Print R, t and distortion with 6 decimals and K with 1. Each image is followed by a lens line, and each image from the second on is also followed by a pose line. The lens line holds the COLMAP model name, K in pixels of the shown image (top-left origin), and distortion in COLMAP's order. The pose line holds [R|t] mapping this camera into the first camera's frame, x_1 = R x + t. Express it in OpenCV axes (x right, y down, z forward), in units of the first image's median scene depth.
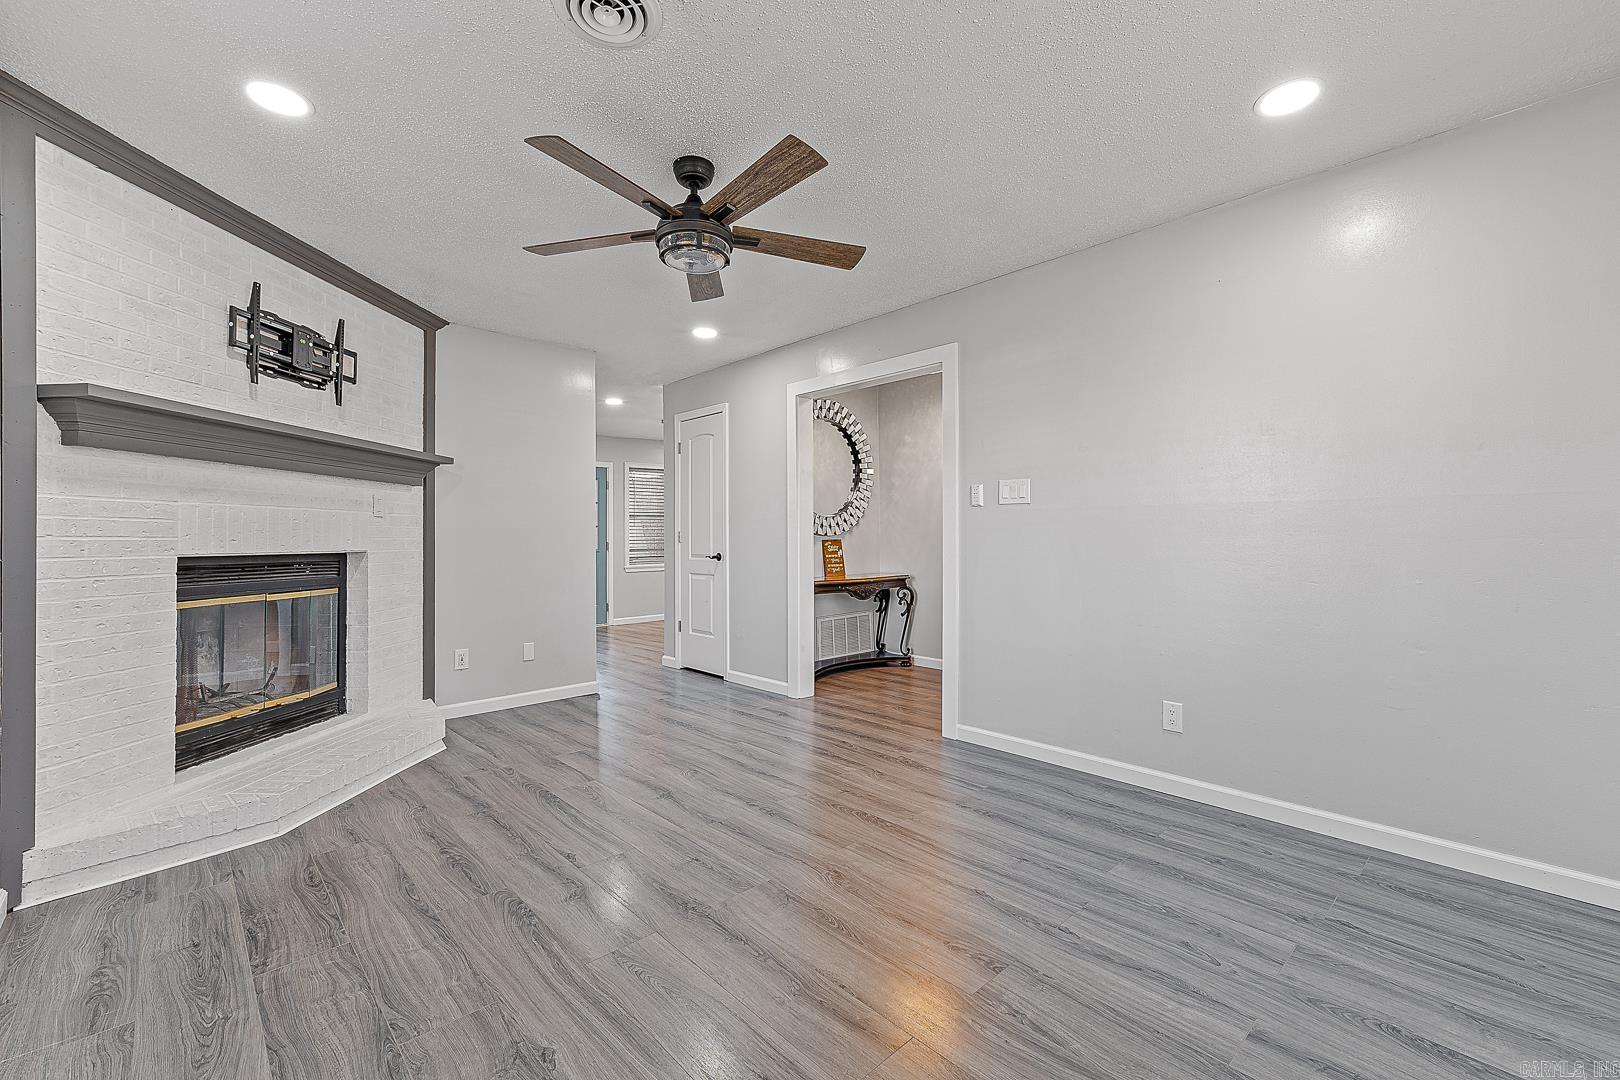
lens RADIAL K [[673.5, 0, 812.3], [0, 673.5, 533.6], [0, 0, 1]] dist [0.025548, 0.000356]
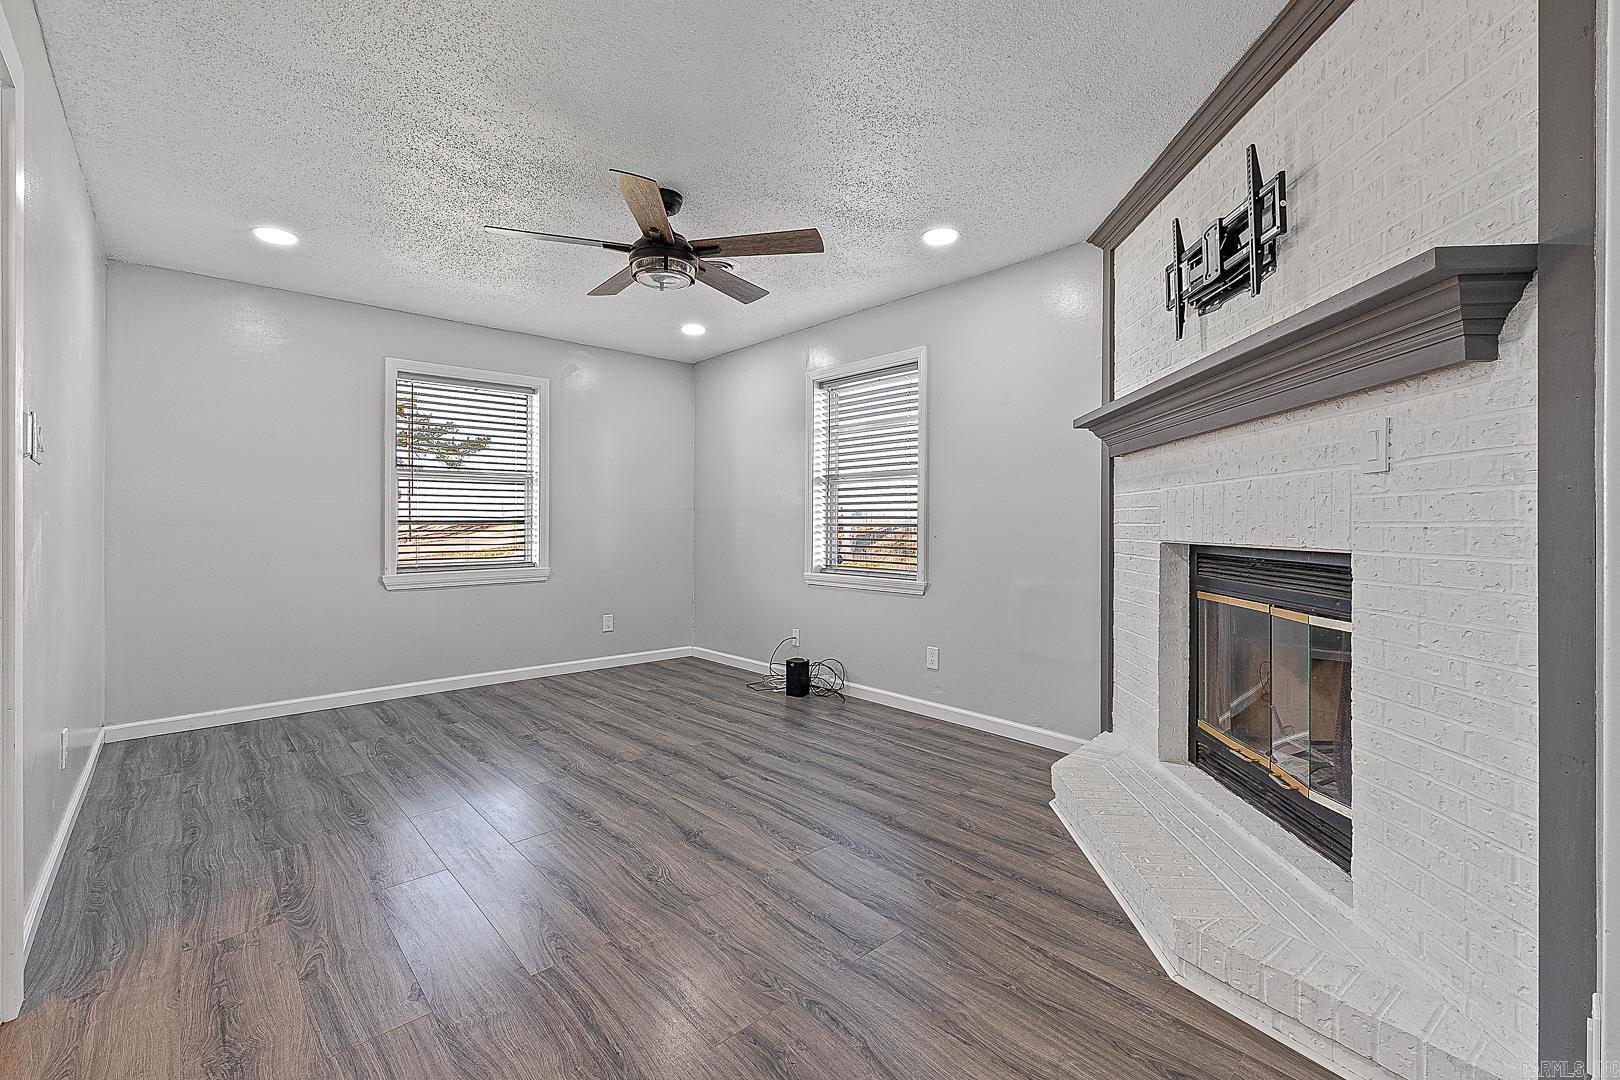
lens RADIAL K [[700.9, 0, 808.6], [0, 700.9, 517.2], [0, 0, 1]] dist [0.005468, 0.000119]
pose [[-0.999663, 0.002036, 0.025888, -0.364264], [0.001561, 0.999830, -0.018370, 0.013102], [-0.025921, -0.018323, -0.999496, 1.776306]]
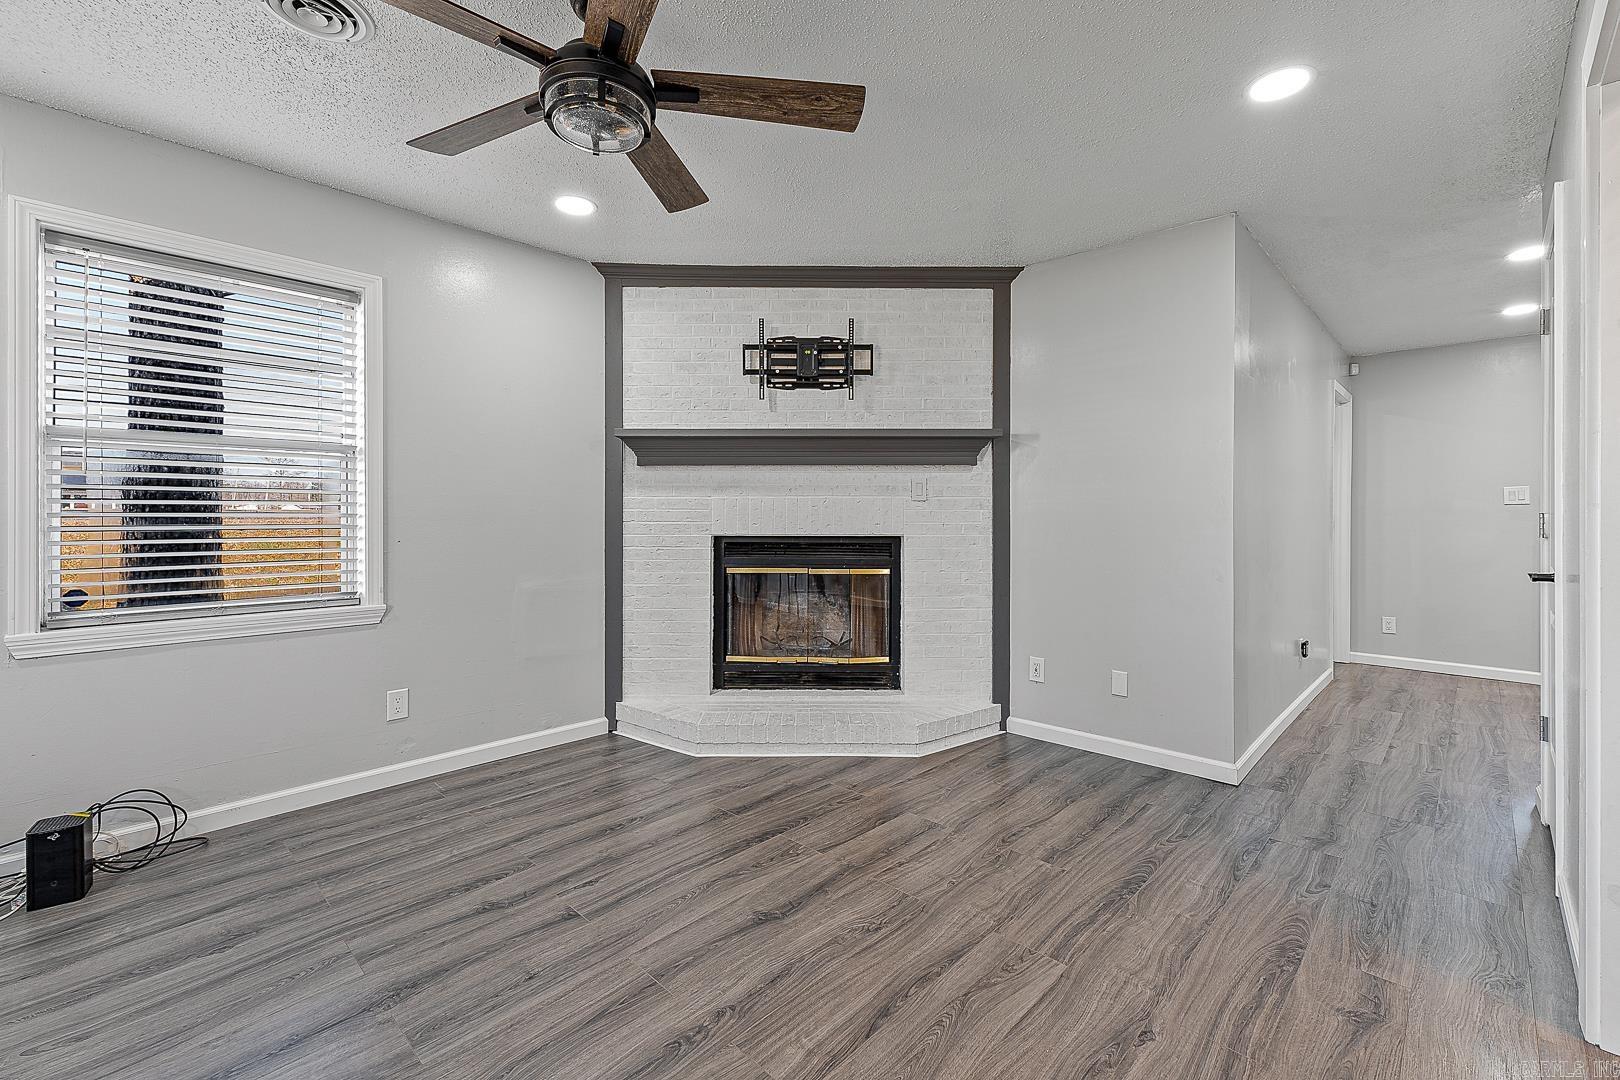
lens RADIAL K [[700.9, 0, 808.6], [0, 700.9, 517.2], [0, 0, 1]] dist [0.005468, 0.000119]
pose [[0.057654, 0.006404, -0.998316, 0.451547], [0.005238, 0.999964, 0.006717, -0.010649], [0.998323, -0.005617, 0.057618, 0.957893]]
